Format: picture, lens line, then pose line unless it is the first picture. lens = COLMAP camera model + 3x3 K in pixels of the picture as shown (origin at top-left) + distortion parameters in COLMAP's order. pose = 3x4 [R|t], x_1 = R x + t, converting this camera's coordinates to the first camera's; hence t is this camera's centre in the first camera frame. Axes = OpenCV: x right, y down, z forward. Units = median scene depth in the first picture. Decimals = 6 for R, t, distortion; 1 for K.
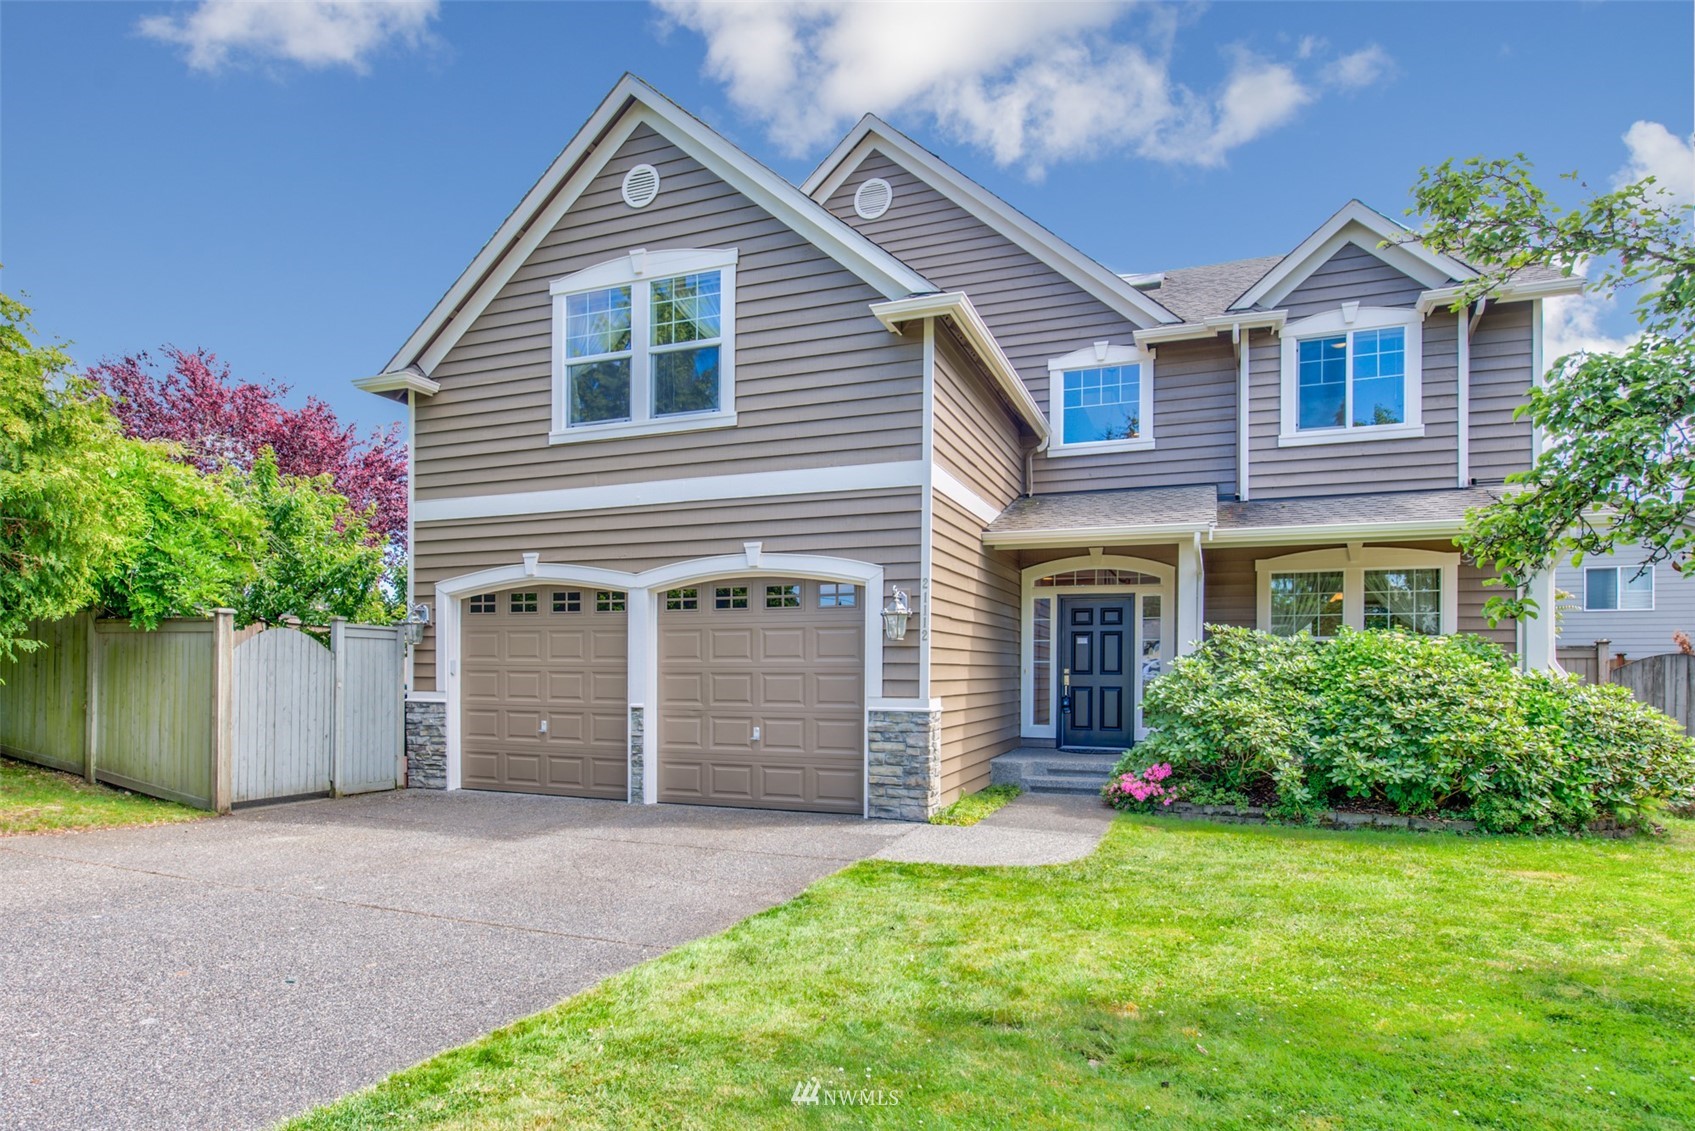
lens RADIAL K [[984.5, 0, 847.1], [0, 984.5, 570.5], [0, 0, 1]] dist [0.000684, -0.000964]
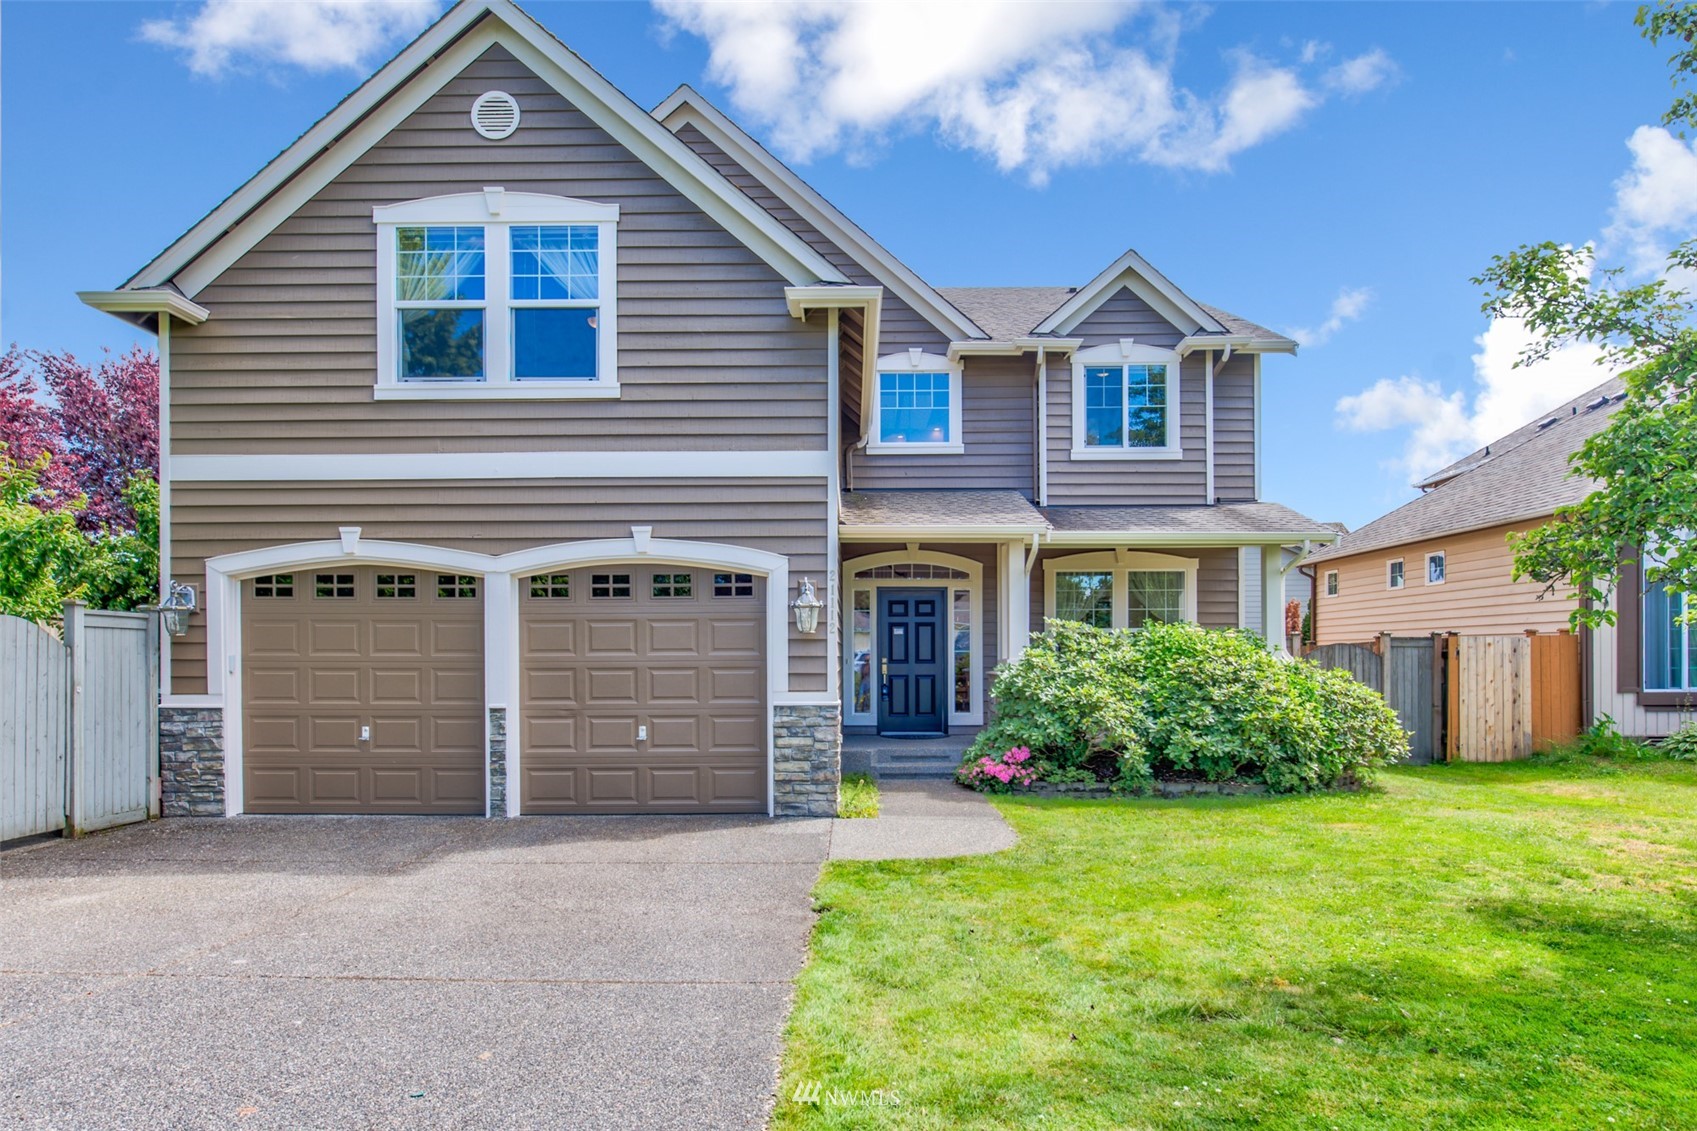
lens RADIAL K [[960.2, 0, 848.8], [0, 960.2, 563.1], [0, 0, 1]] dist [0.001612, -0.001003]
pose [[0.928850, 0.028270, 0.369377, -0.244999], [-0.030852, 0.999523, 0.001083, -0.001114], [-0.369170, -0.012402, 0.929279, 0.088746]]
